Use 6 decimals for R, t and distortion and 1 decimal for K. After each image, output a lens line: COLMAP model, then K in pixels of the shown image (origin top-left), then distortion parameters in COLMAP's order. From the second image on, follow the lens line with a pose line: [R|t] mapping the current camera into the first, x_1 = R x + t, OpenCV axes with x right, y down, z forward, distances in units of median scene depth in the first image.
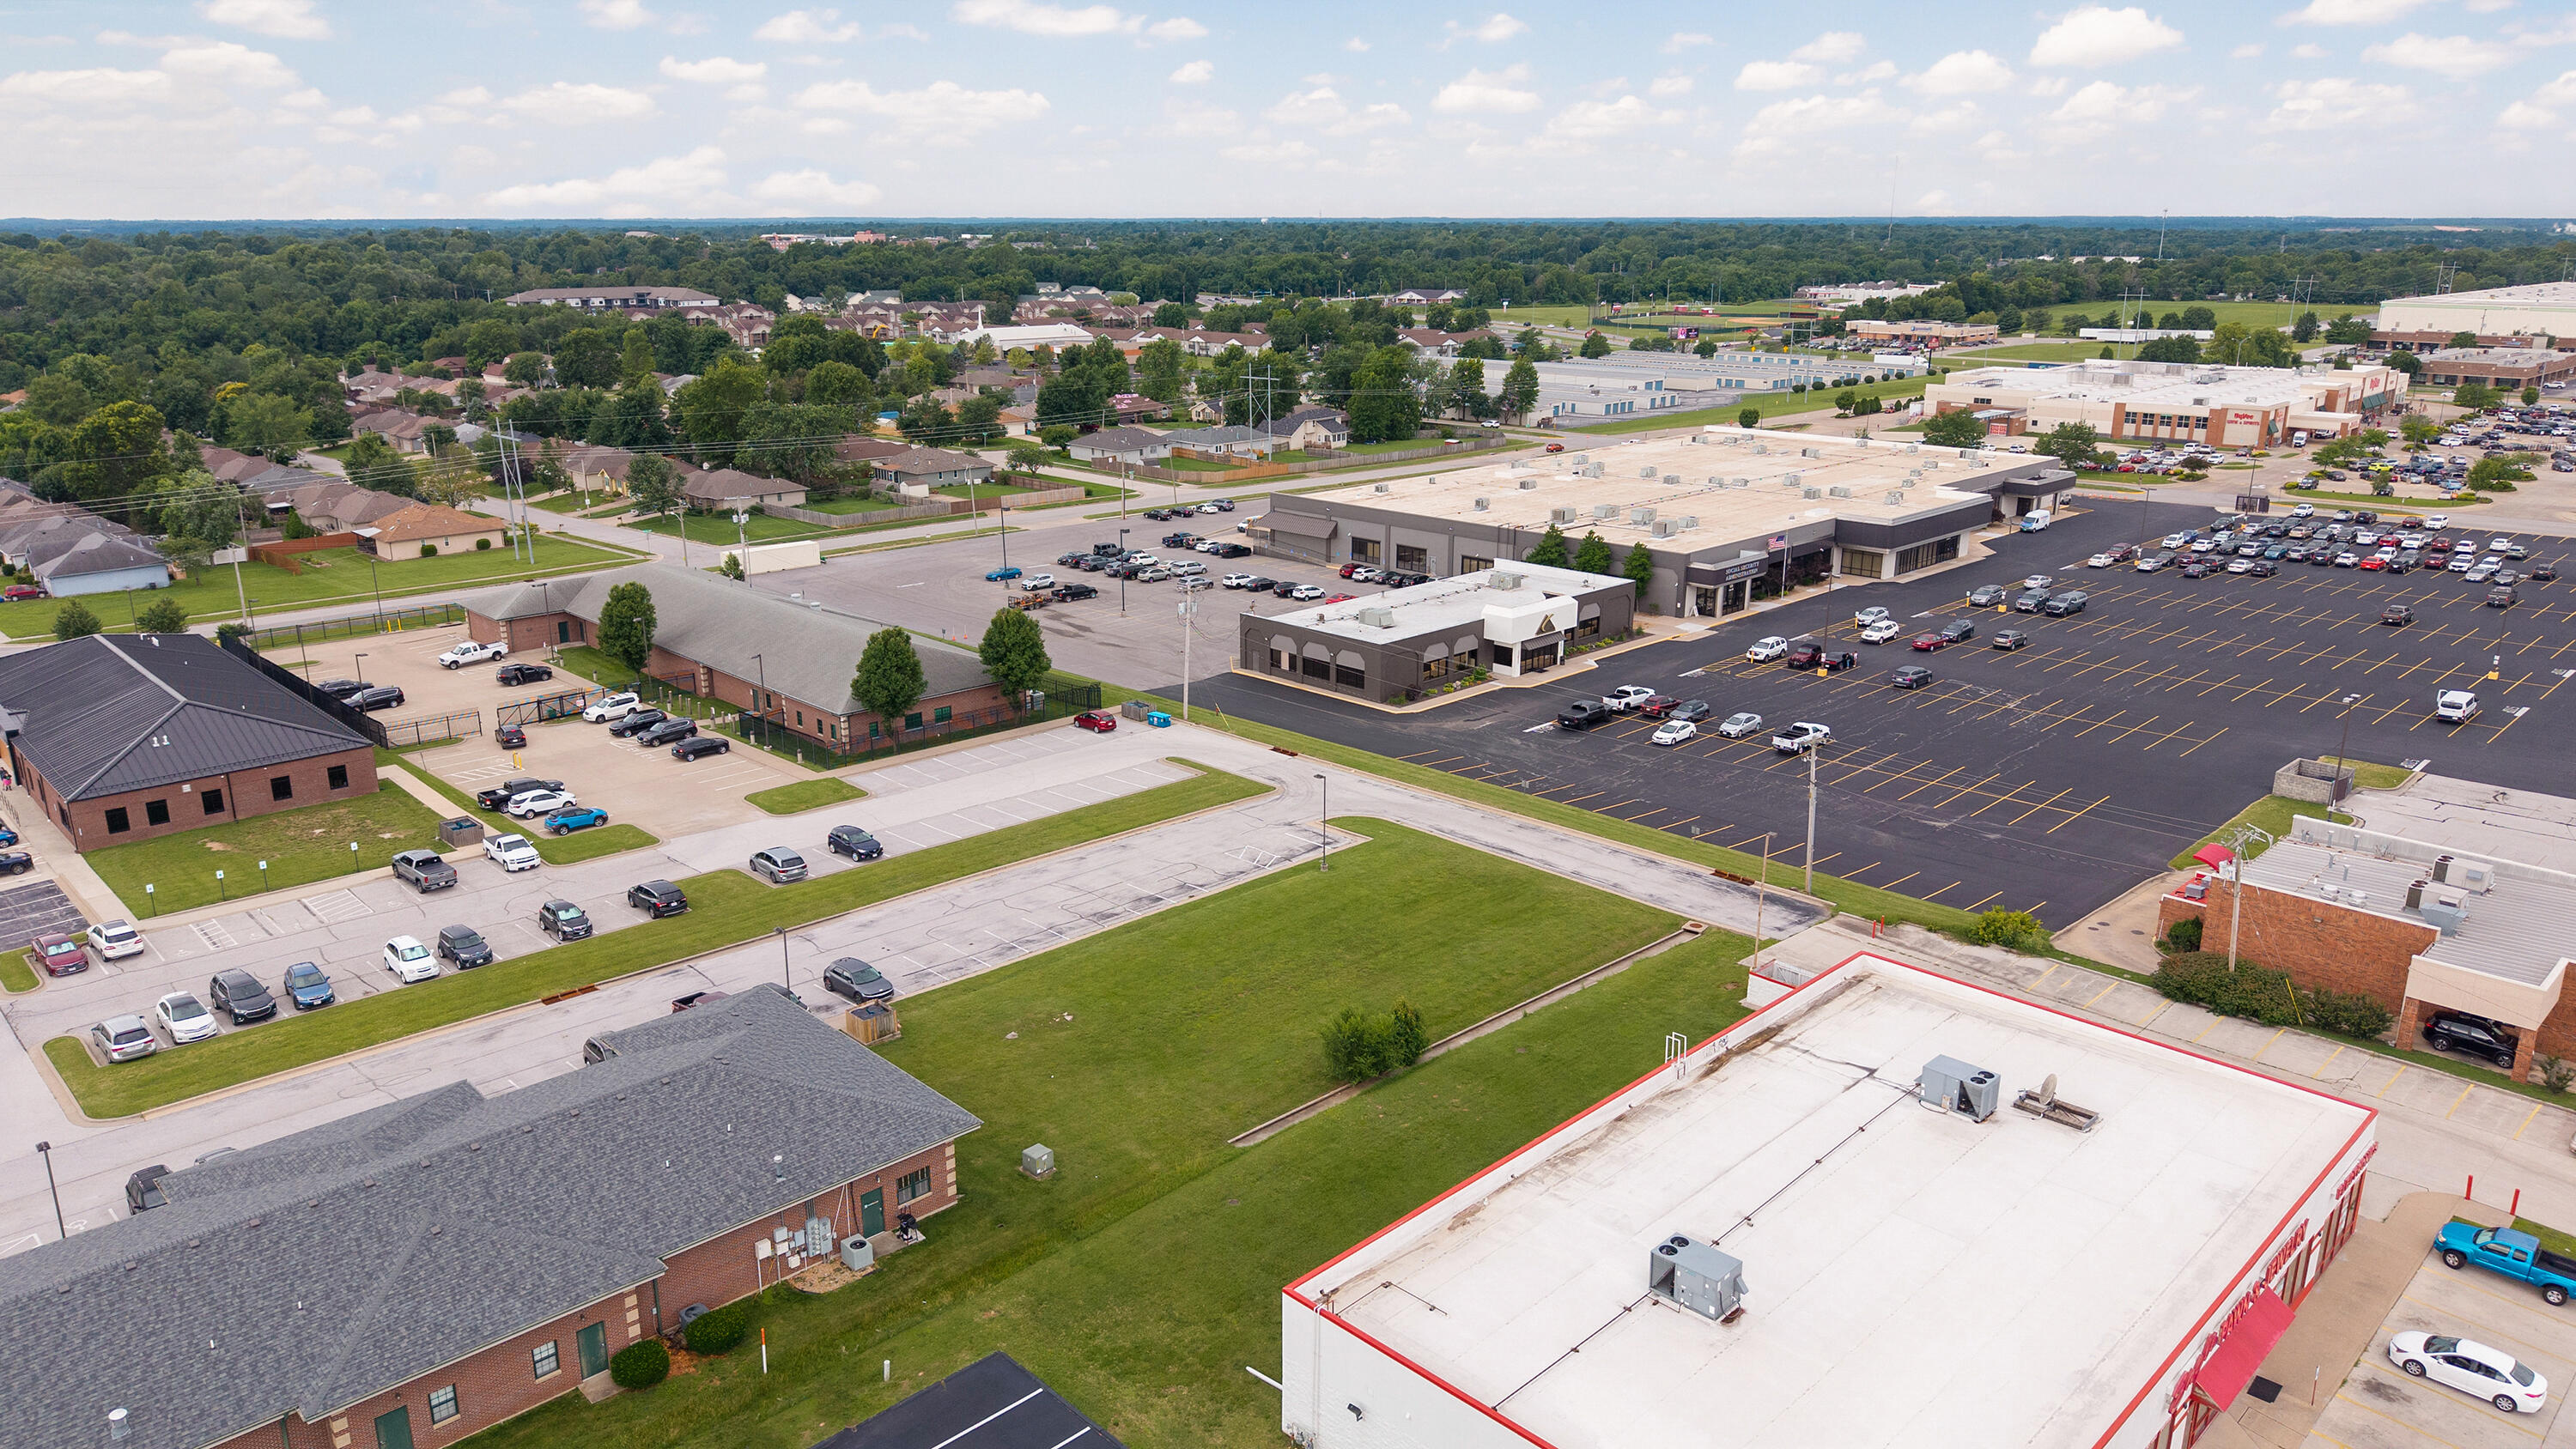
lens RADIAL K [[1702.4, 0, 1285.6], [0, 1702.4, 759.9], [0, 0, 1]] dist [0.086818, -0.152579]
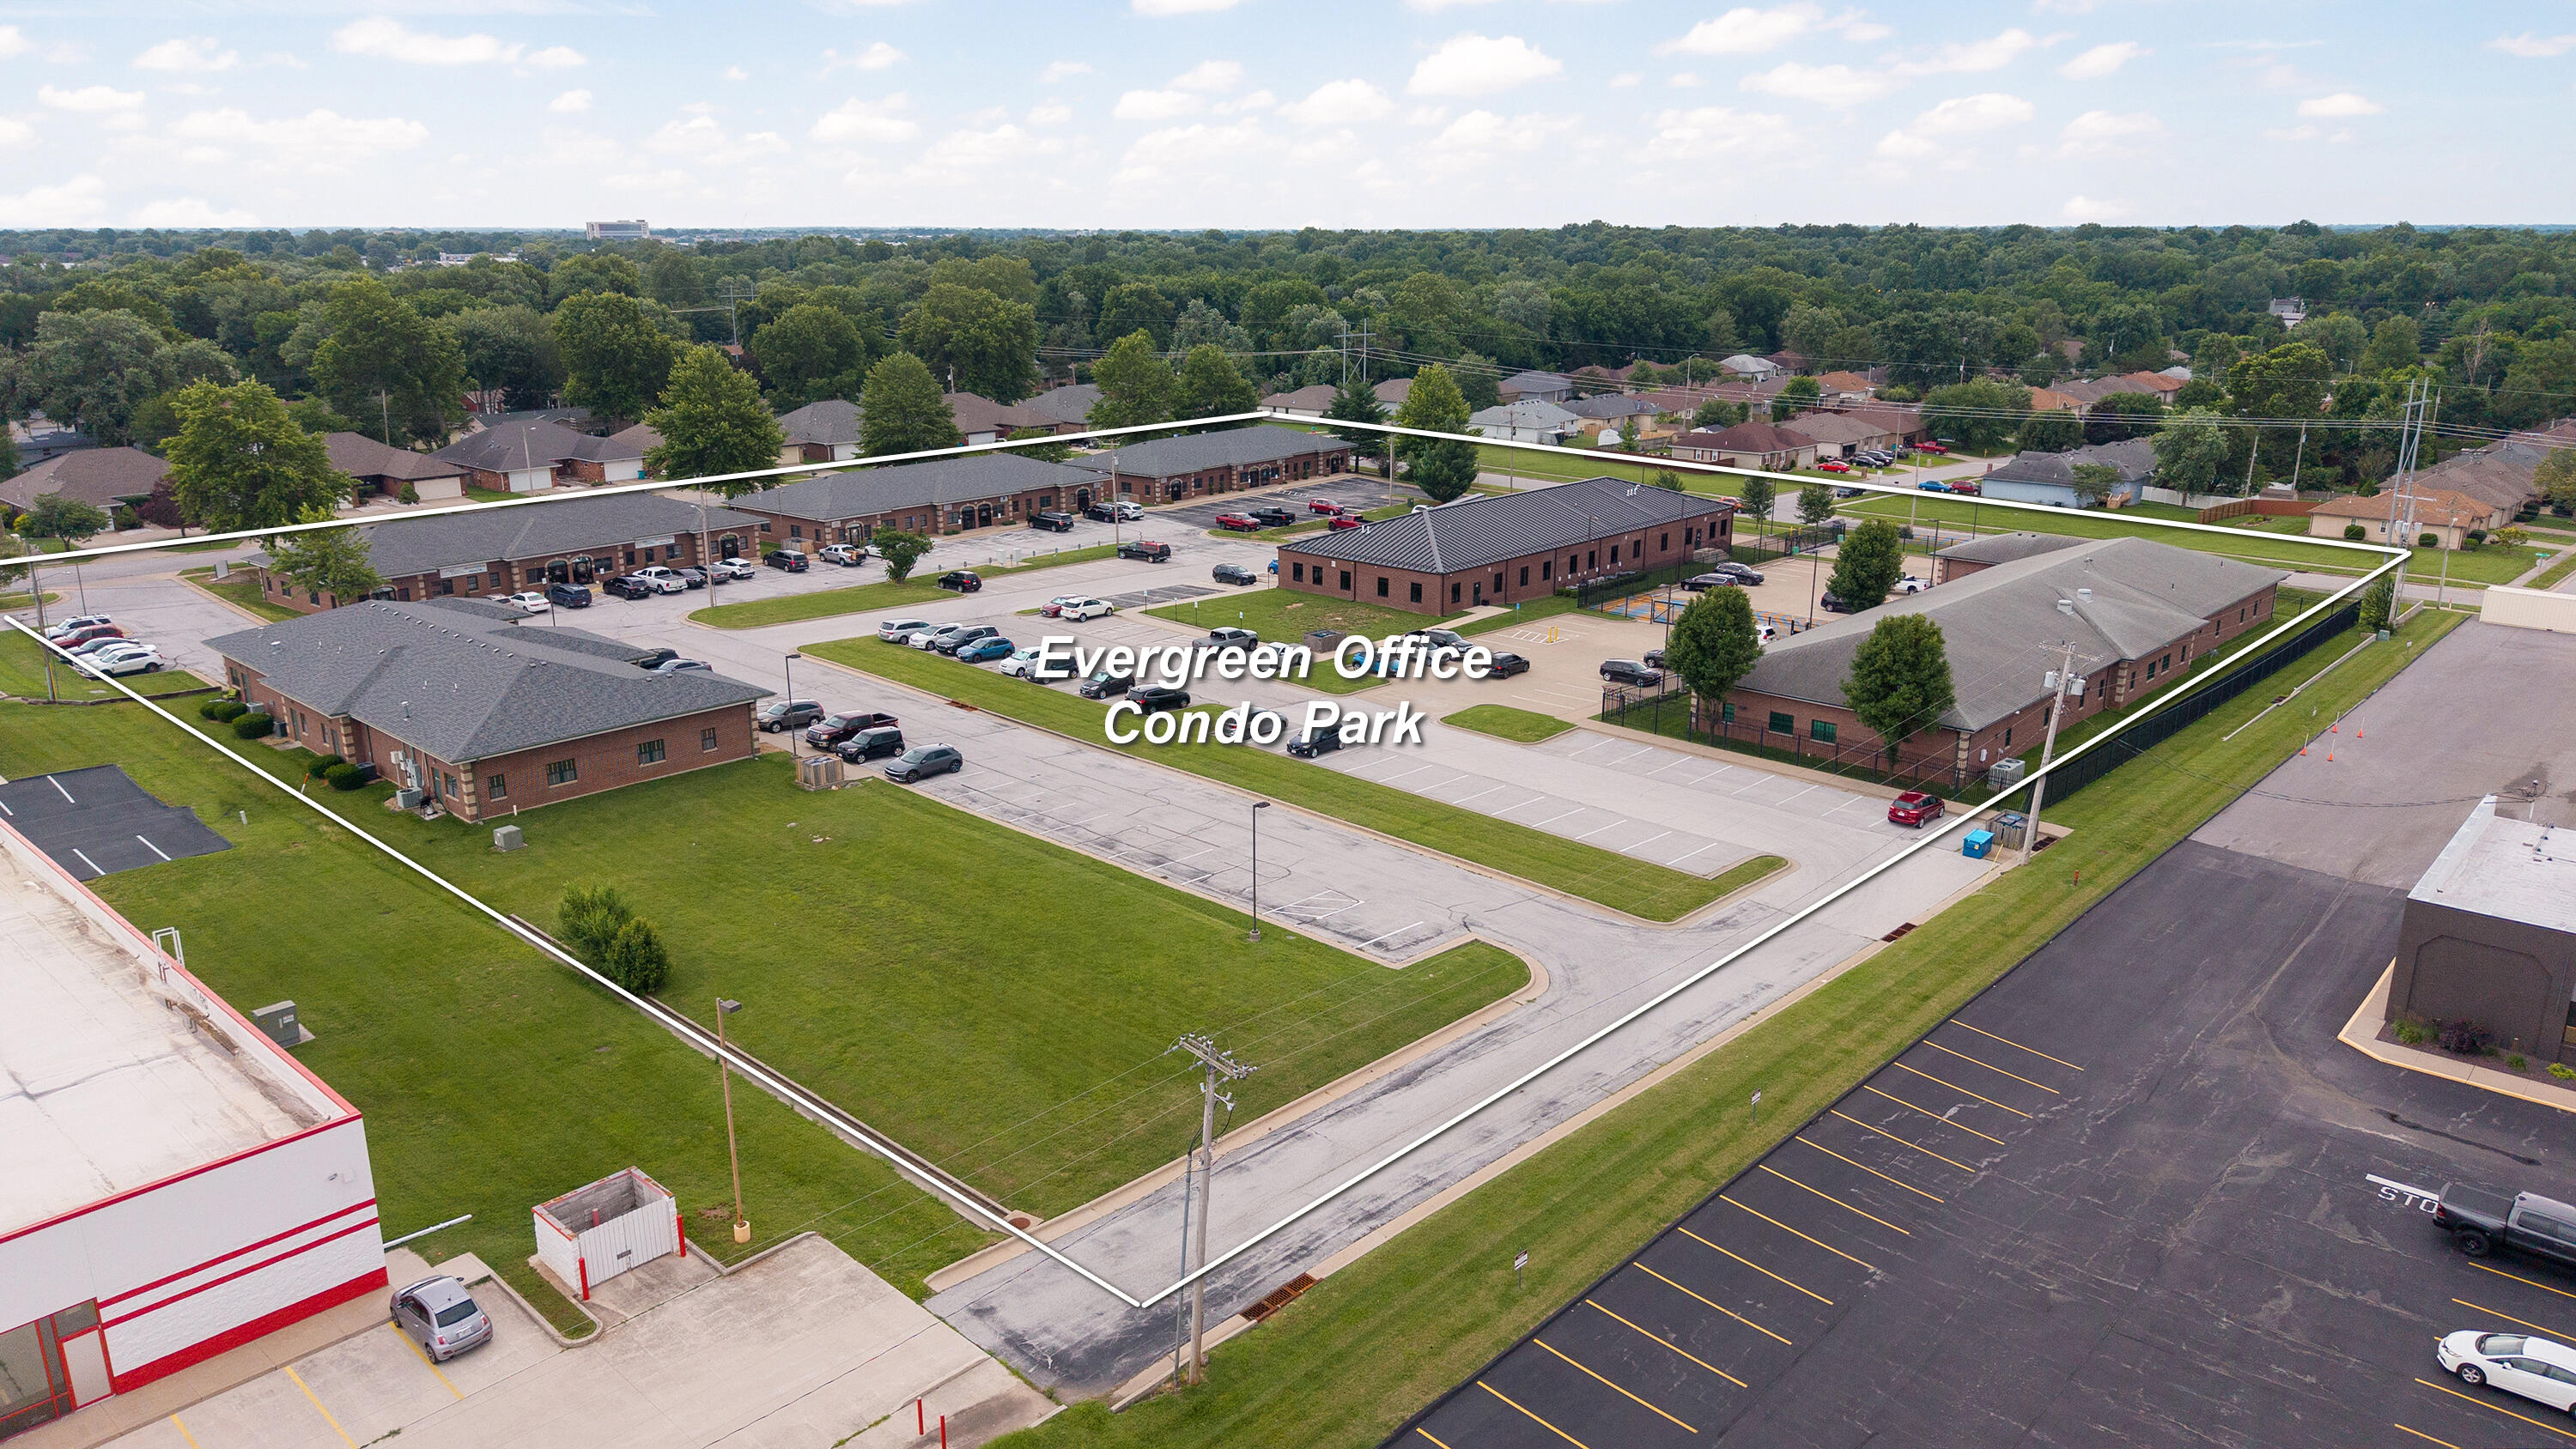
lens RADIAL K [[1724.6, 0, 1283.8], [0, 1724.6, 731.0], [0, 0, 1]] dist [0.054474, -0.071951]
pose [[0.053133, 0.277092, -0.959373, 0.500817], [-0.298018, 0.921348, 0.249605, -0.142977], [0.953080, 0.272648, 0.131532, 0.667484]]
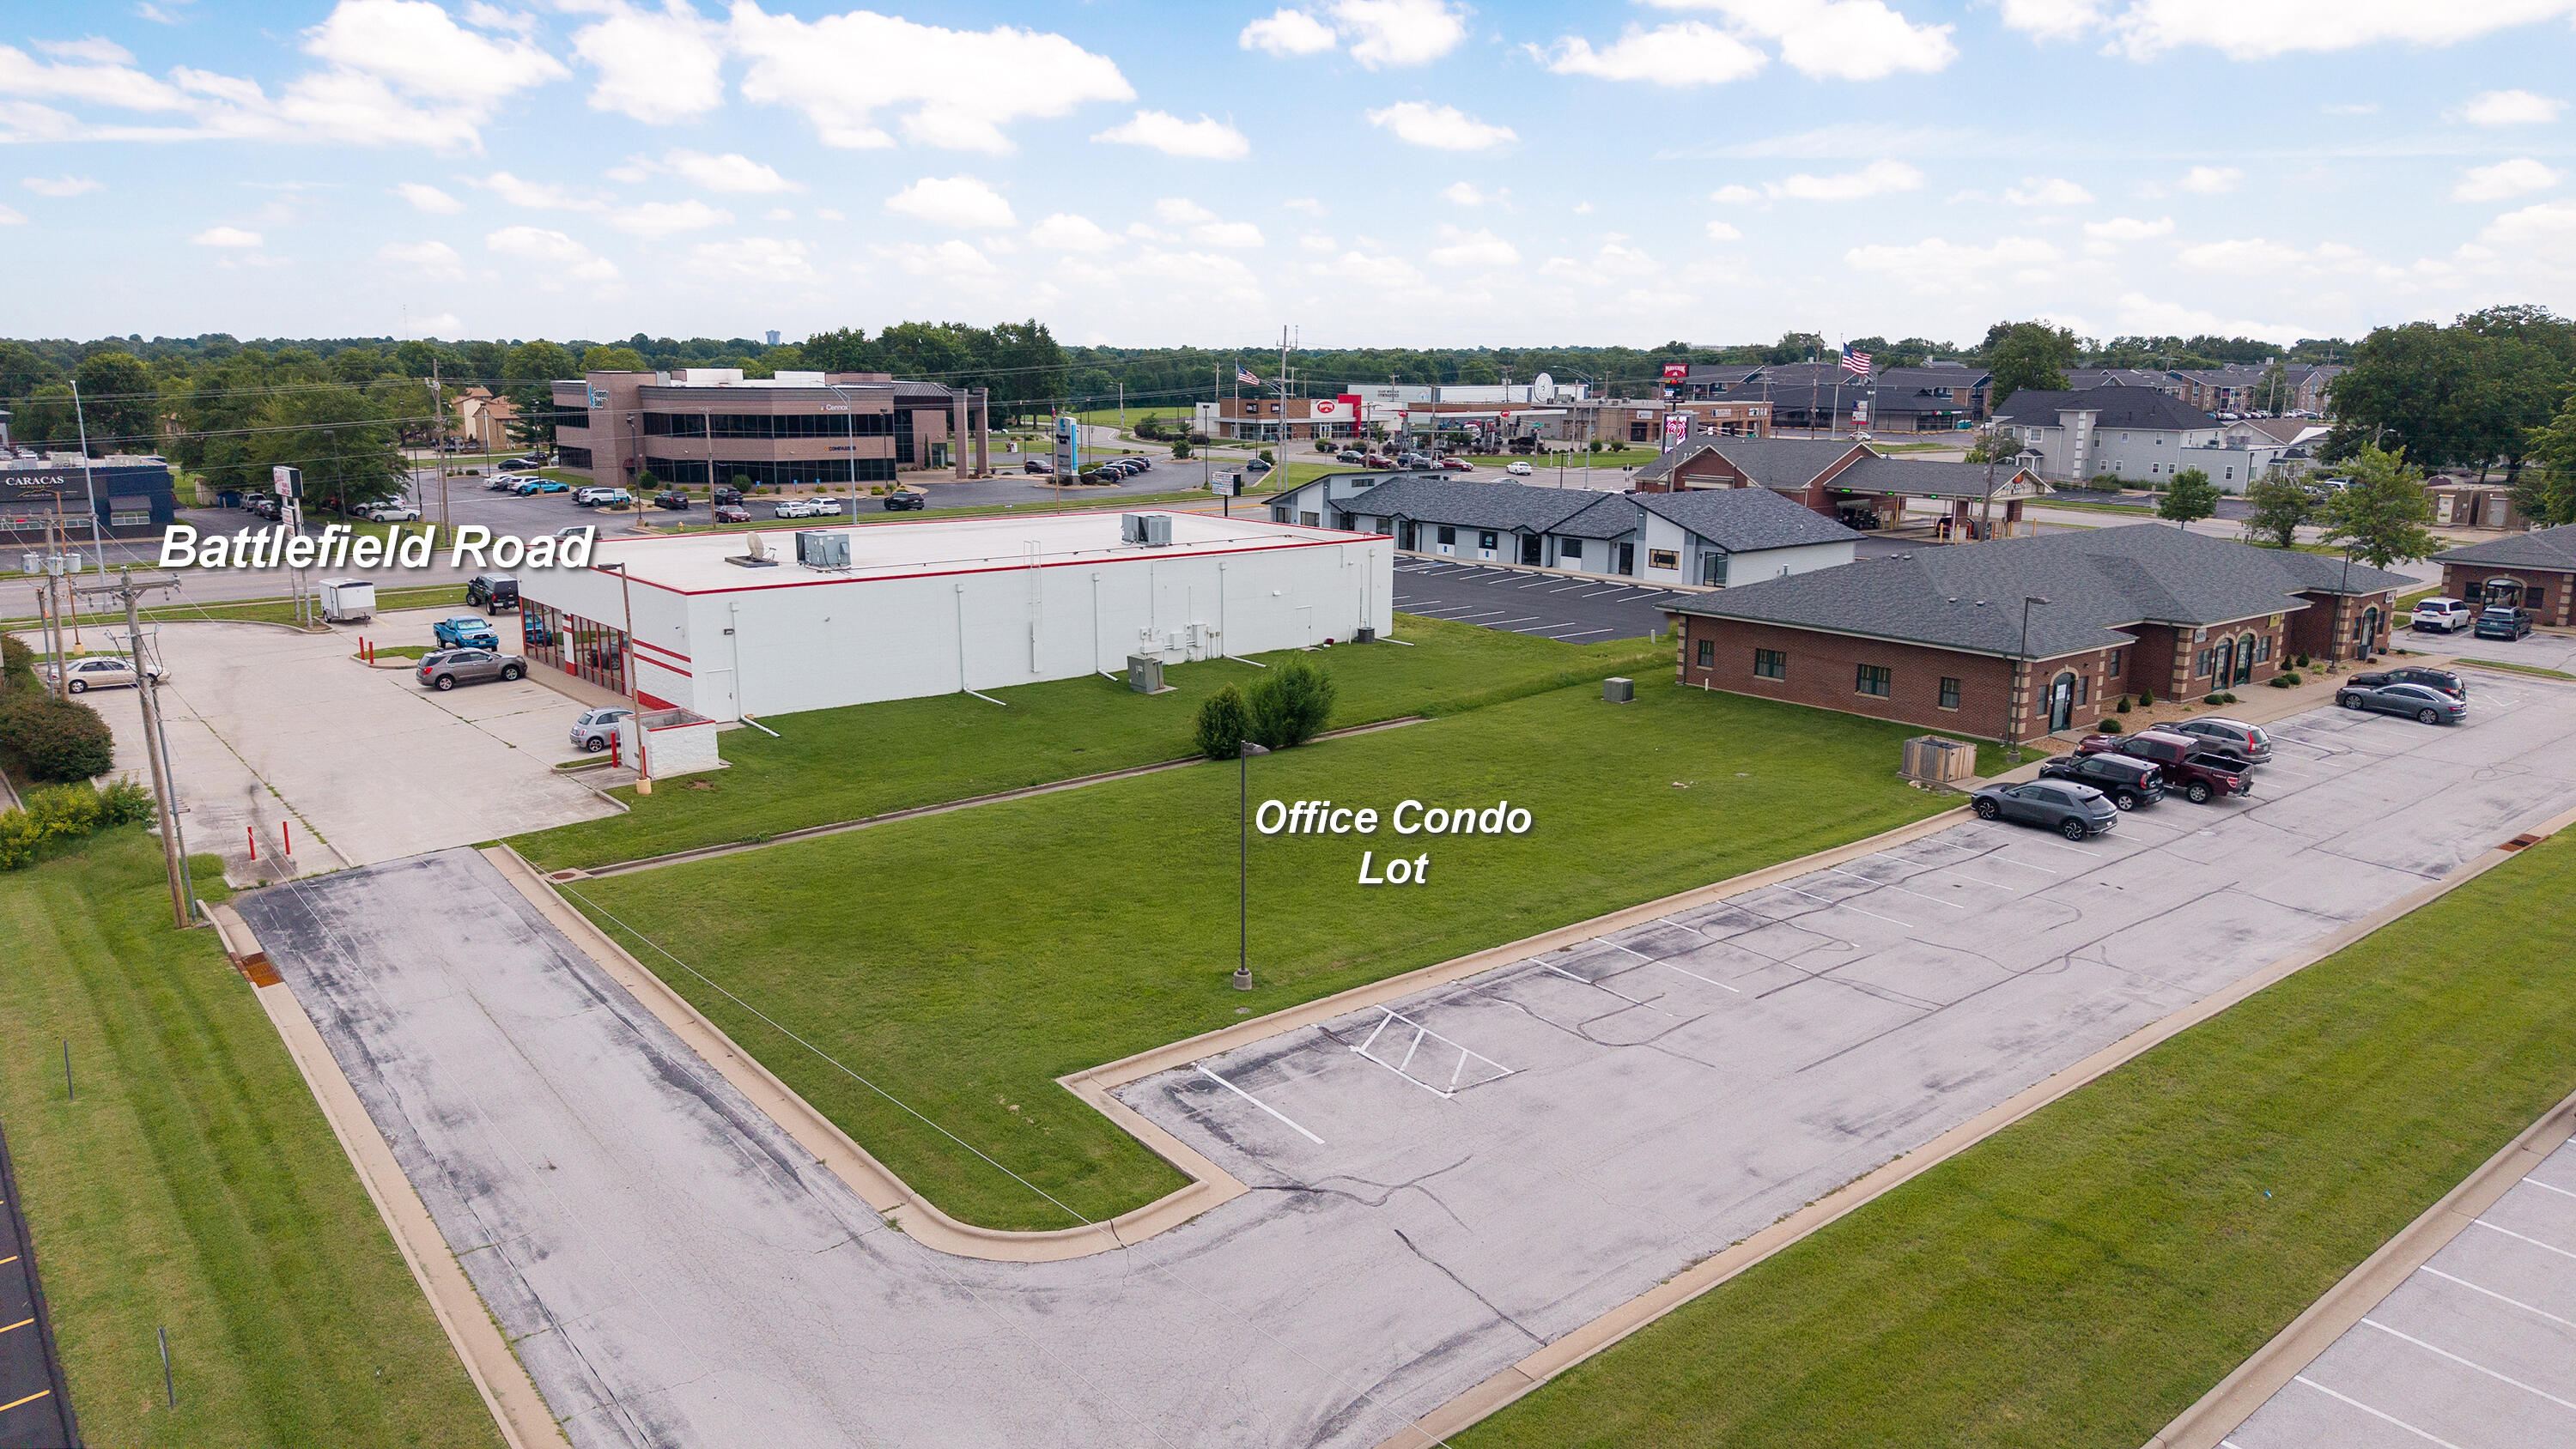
lens RADIAL K [[1724.6, 0, 1283.8], [0, 1724.6, 731.0], [0, 0, 1]] dist [0.054474, -0.071951]
pose [[-0.996587, -0.023462, 0.079142, -0.012442], [0.018640, 0.870029, 0.492649, -0.135319], [-0.080415, 0.492443, -0.866622, 0.979057]]
